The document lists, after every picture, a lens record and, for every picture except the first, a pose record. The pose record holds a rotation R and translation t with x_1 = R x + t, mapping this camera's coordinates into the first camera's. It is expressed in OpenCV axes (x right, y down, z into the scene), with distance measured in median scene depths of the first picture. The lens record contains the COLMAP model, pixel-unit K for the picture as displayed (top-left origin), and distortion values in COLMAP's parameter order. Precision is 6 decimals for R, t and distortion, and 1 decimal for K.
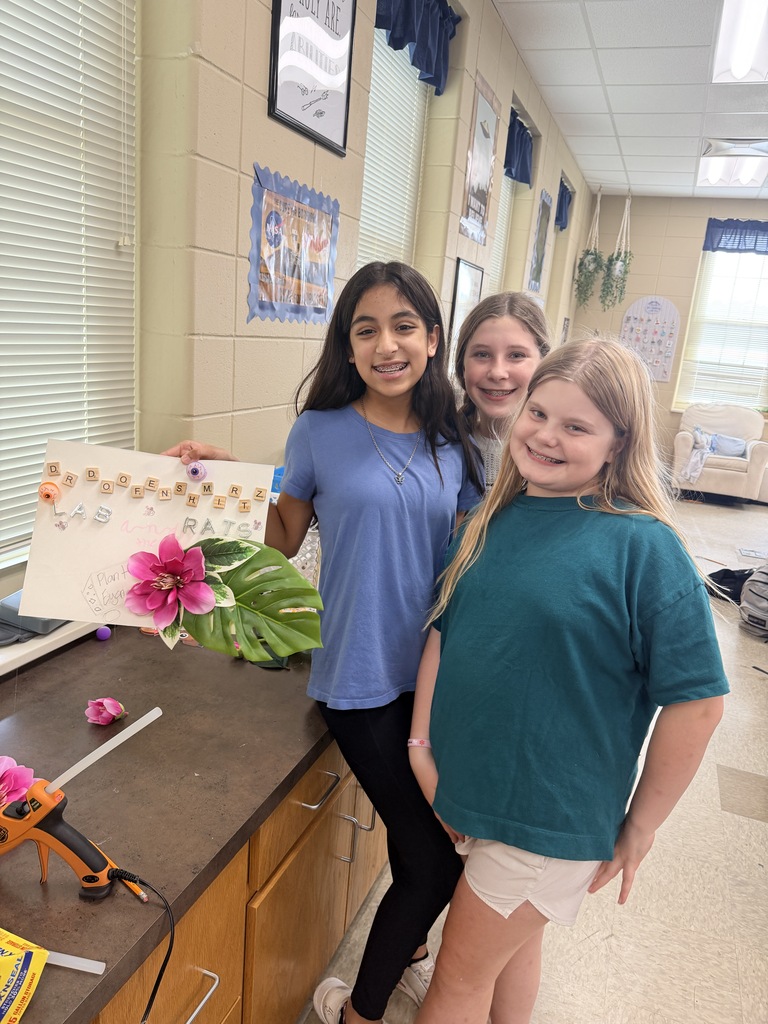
lens RADIAL K [[743.9, 0, 384.0], [0, 743.9, 512.0], [0, 0, 1]] dist [-0.008457, -0.003546]
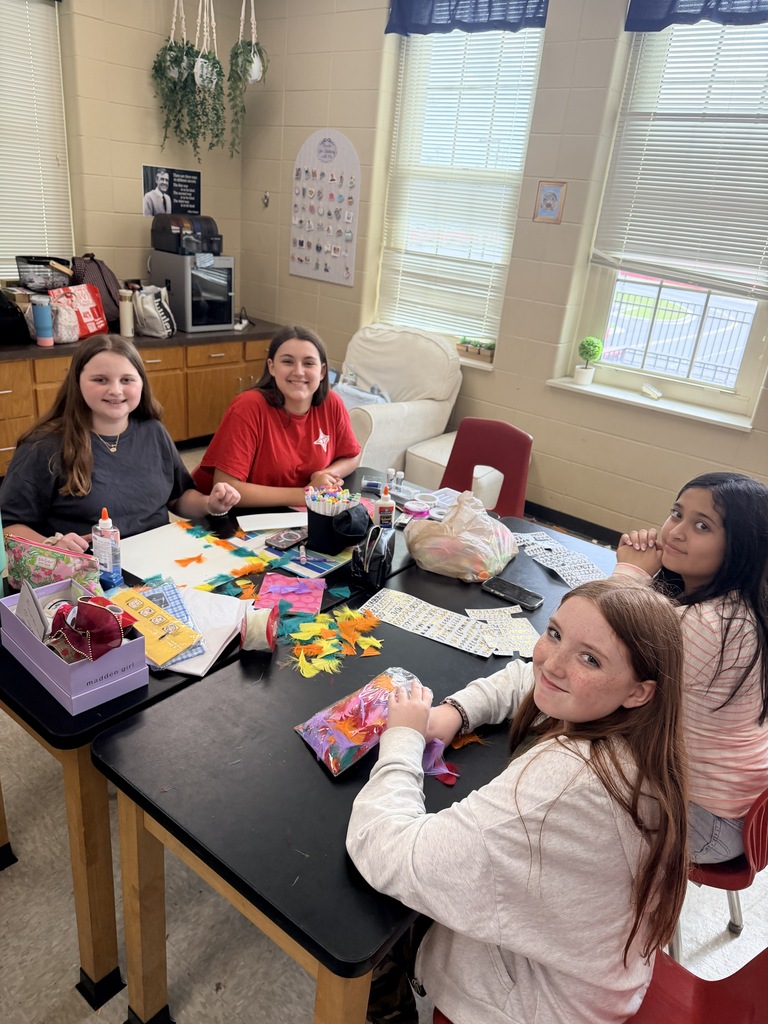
lens RADIAL K [[743.9, 0, 384.0], [0, 743.9, 512.0], [0, 0, 1]] dist [-0.008457, -0.003546]
pose [[0.944925, 0.135753, -0.297804, 0.608436], [-0.105179, 0.987609, 0.116471, -0.071226], [0.309925, -0.078734, 0.947495, 0.446755]]
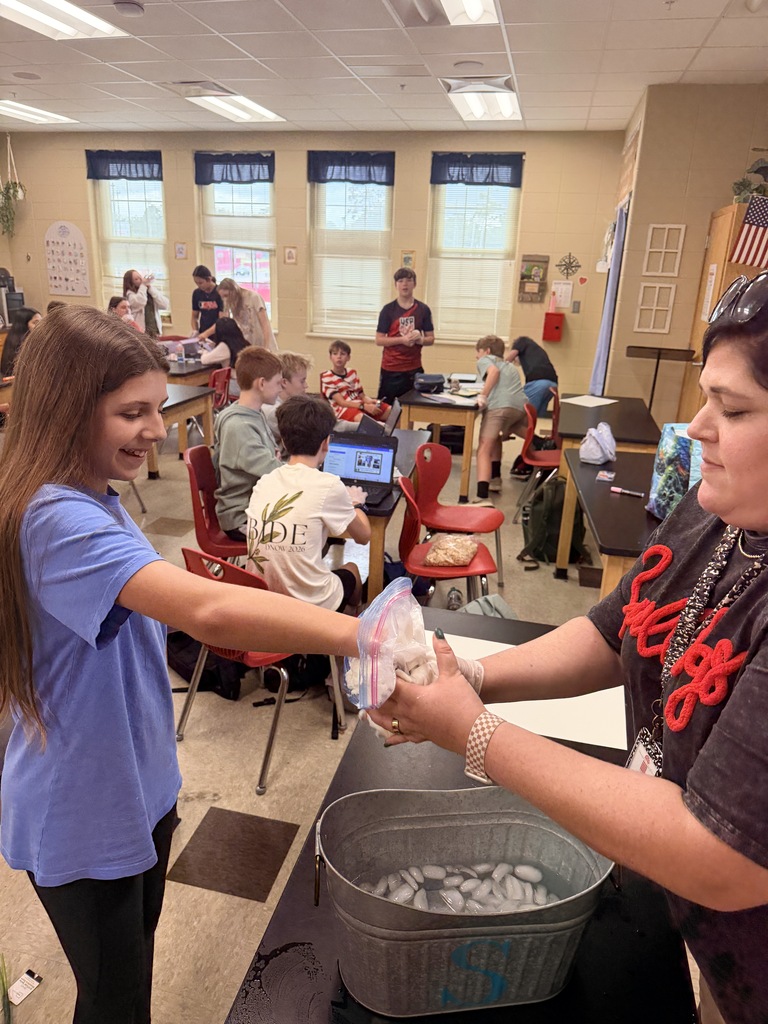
lens RADIAL K [[743.9, 0, 384.0], [0, 743.9, 512.0], [0, 0, 1]] dist [-0.008457, -0.003546]
pose [[0.989169, -0.086262, 0.118756, 0.678507], [0.078341, 0.994478, 0.069830, 0.118358], [-0.124124, -0.059770, 0.990465, -0.236717]]
